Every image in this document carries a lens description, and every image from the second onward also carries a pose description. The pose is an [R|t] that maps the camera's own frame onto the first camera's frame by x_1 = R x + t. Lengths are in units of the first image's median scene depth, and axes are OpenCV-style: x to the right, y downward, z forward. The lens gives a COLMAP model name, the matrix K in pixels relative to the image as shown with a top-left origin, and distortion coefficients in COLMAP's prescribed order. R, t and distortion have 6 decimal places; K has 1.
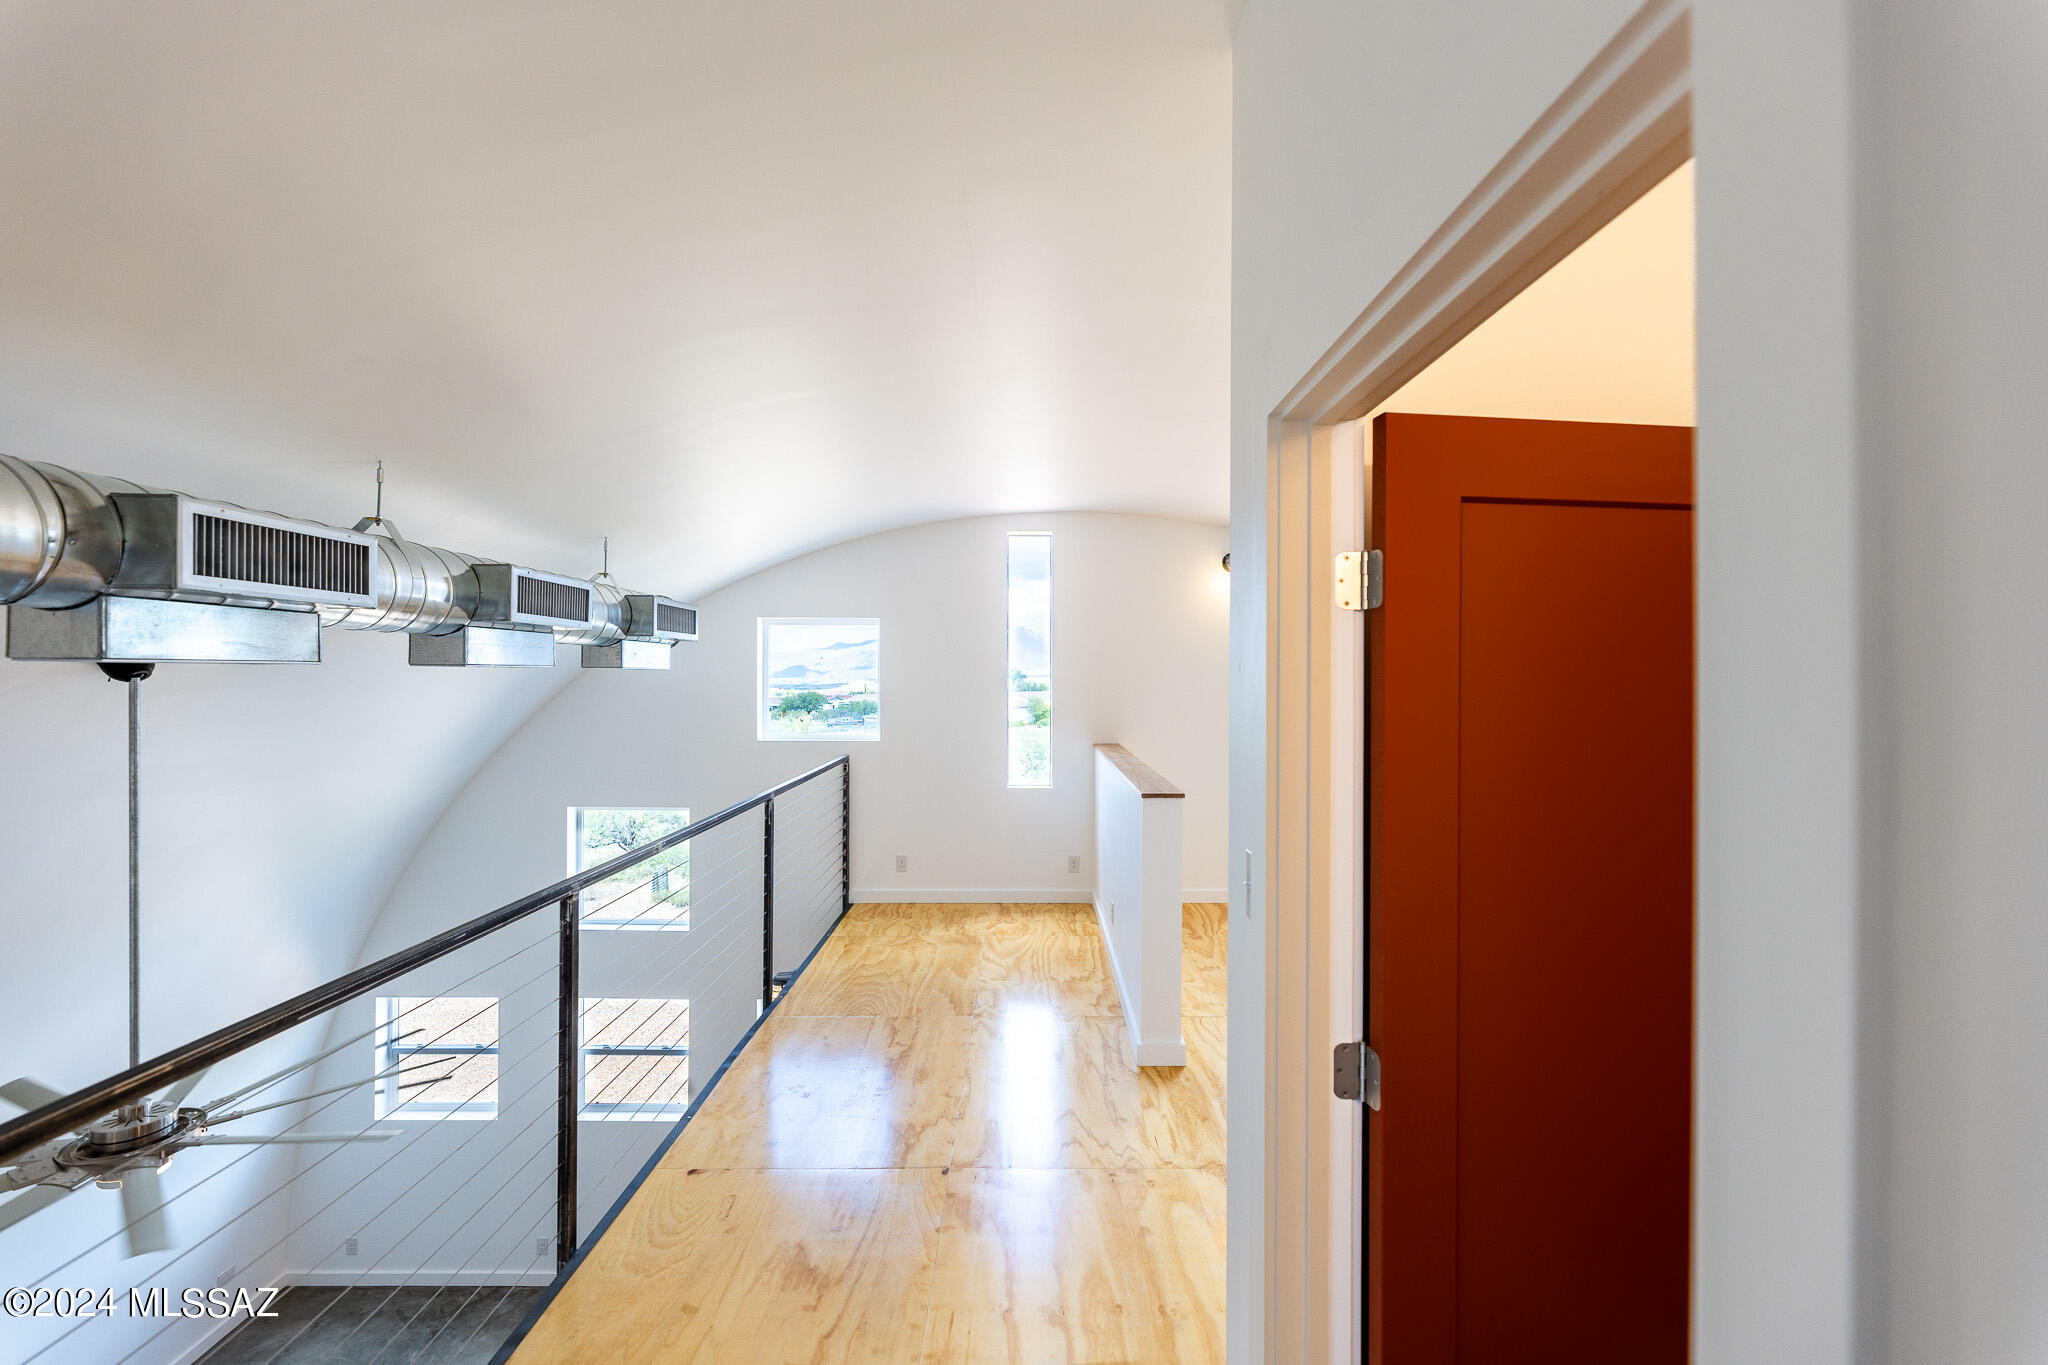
lens RADIAL K [[829.2, 0, 1018.1], [0, 829.2, 671.4], [0, 0, 1]] dist [0.000470, -0.000069]
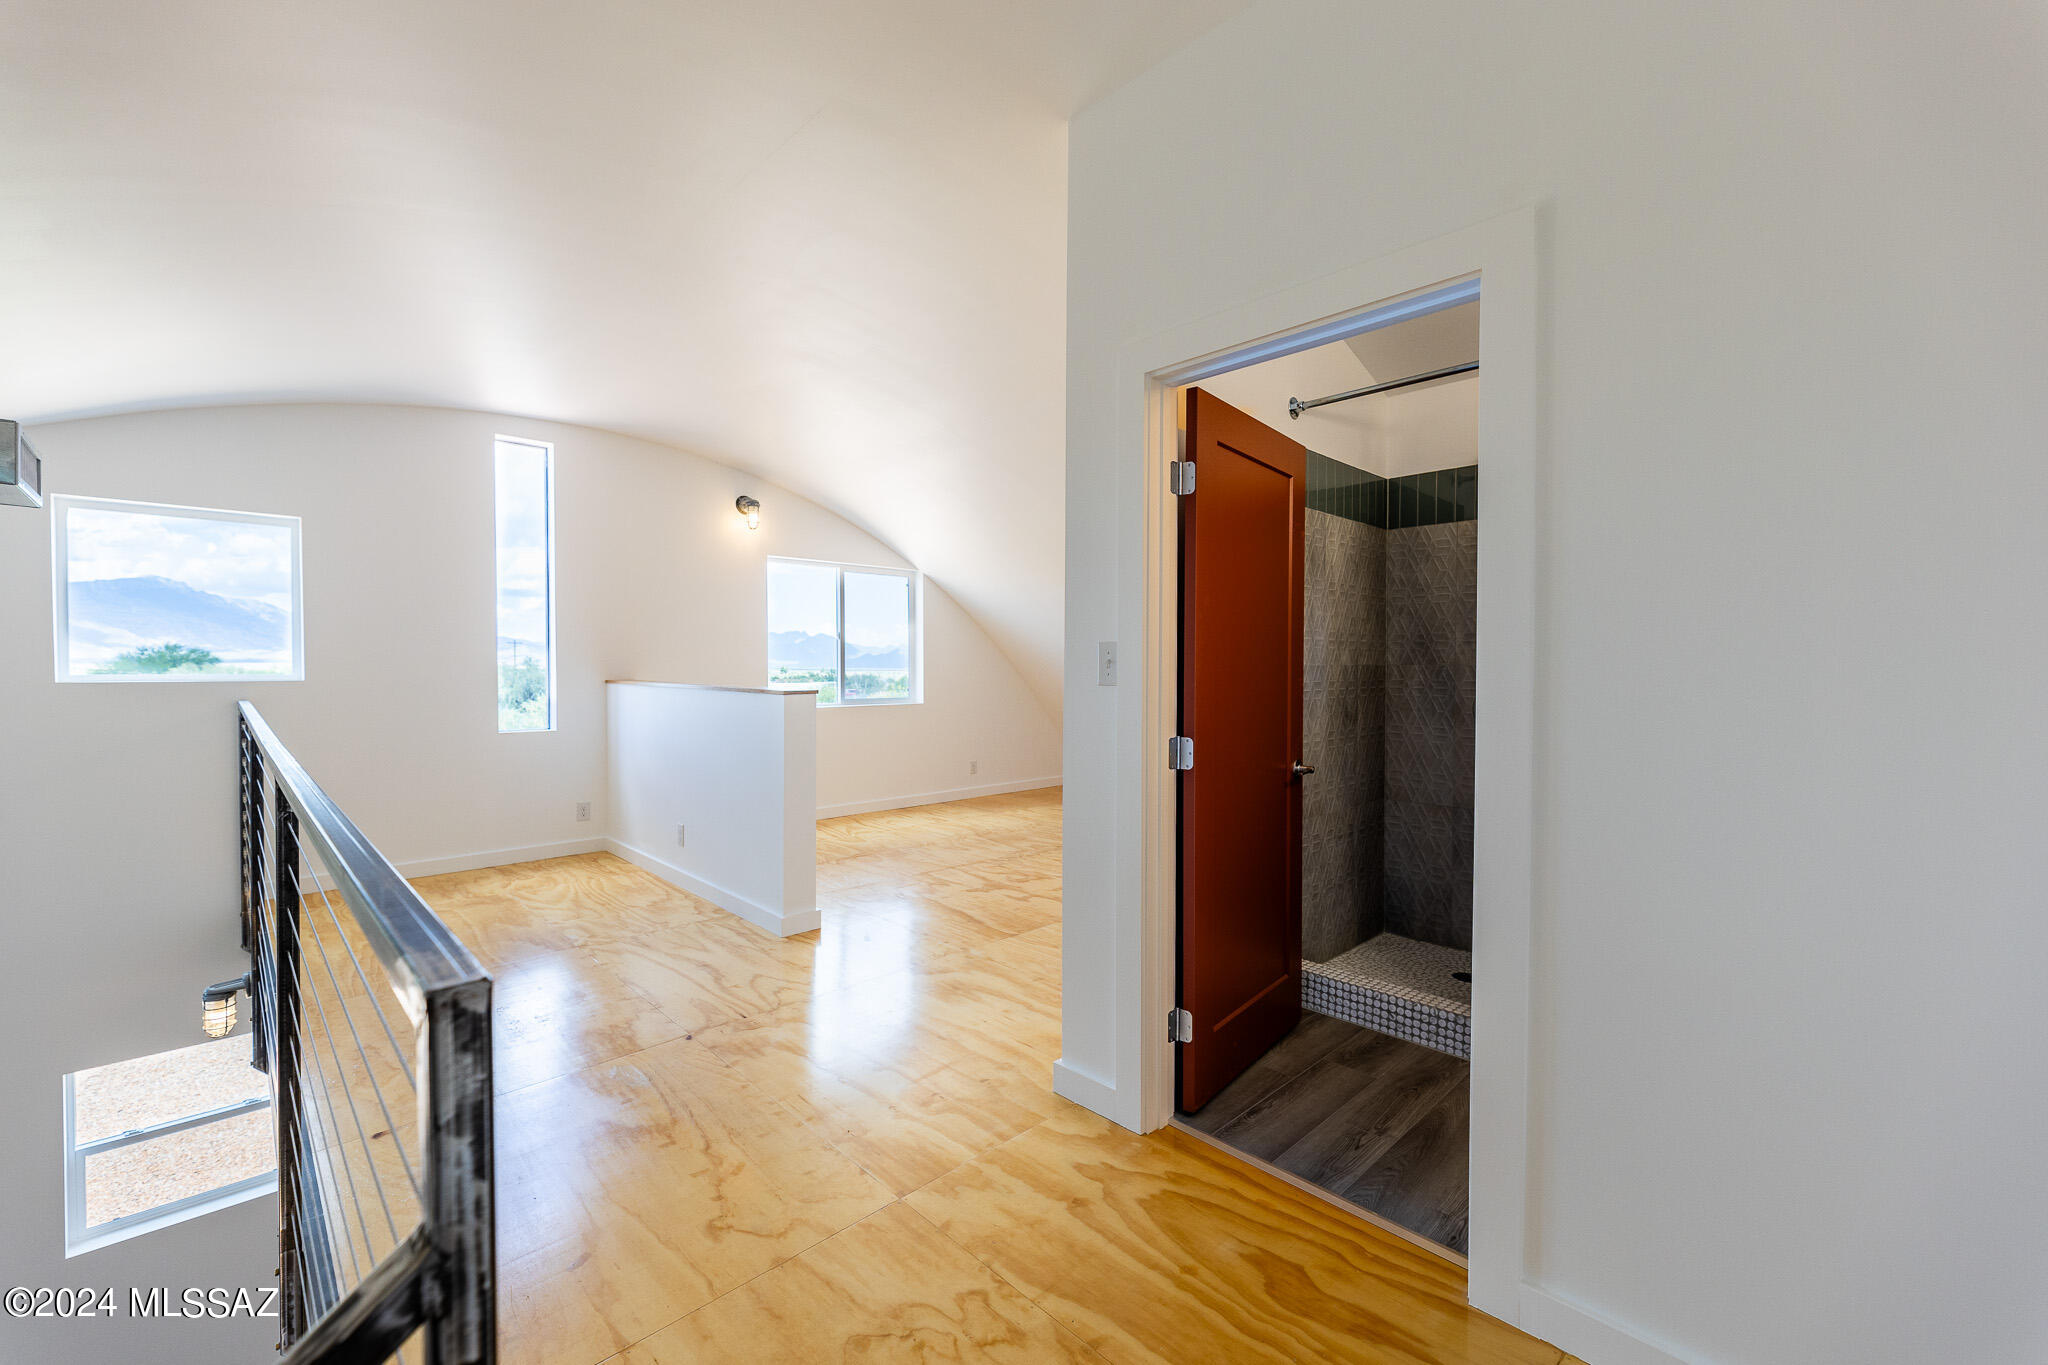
lens RADIAL K [[841.9, 0, 1021.4], [0, 841.9, 674.6], [0, 0, 1]] dist [0.000693, -0.000289]
pose [[0.724098, -0.010922, 0.689611, -0.334424], [-0.005078, 0.999763, 0.021165, 0.083969], [-0.689679, -0.018828, 0.723871, -0.023119]]
